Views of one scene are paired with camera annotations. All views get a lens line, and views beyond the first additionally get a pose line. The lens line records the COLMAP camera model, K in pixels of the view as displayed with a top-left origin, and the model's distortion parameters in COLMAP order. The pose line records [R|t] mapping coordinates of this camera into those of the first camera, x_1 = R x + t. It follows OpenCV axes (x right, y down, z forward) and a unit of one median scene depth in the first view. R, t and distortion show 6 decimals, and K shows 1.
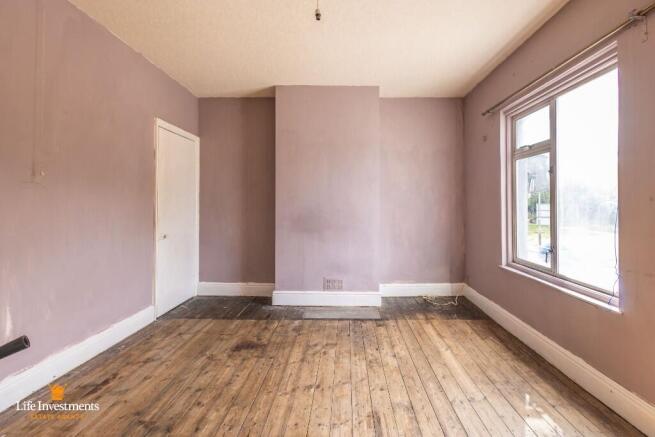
lens RADIAL K [[305.6, 0, 345.7], [0, 305.6, 201.5], [0, 0, 1]] dist [0.002635, 0.000218]
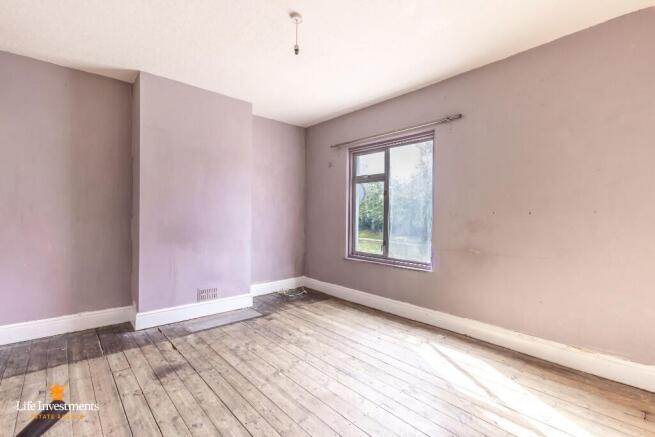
lens RADIAL K [[296.0, 0, 327.5], [0, 296.0, 218.5], [0, 0, 1]] dist [0.002278, -0.000126]
pose [[0.741785, -0.002562, 0.670633, -0.488694], [-0.015853, 0.999646, 0.021353, 0.001990], [-0.670450, -0.026471, 0.741482, 0.047443]]
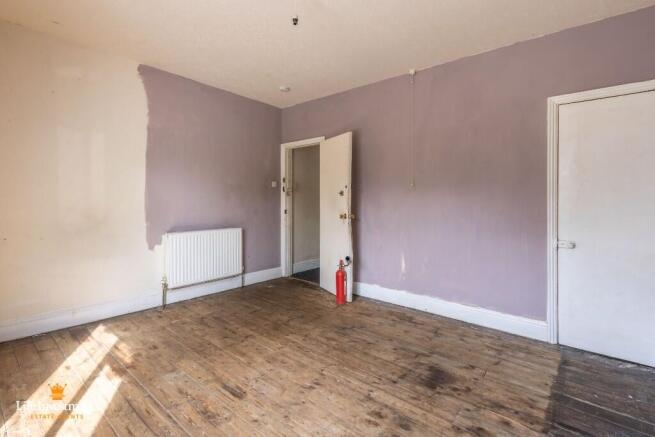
lens RADIAL K [[303.0, 0, 326.0], [0, 303.0, 205.6], [0, 0, 1]] dist [0.001441, -0.000228]
pose [[-0.643061, -0.001091, -0.765815, 0.423702], [-0.002048, 0.999998, 0.000295, 0.018592], [0.765813, 0.001758, -0.643061, 1.131259]]
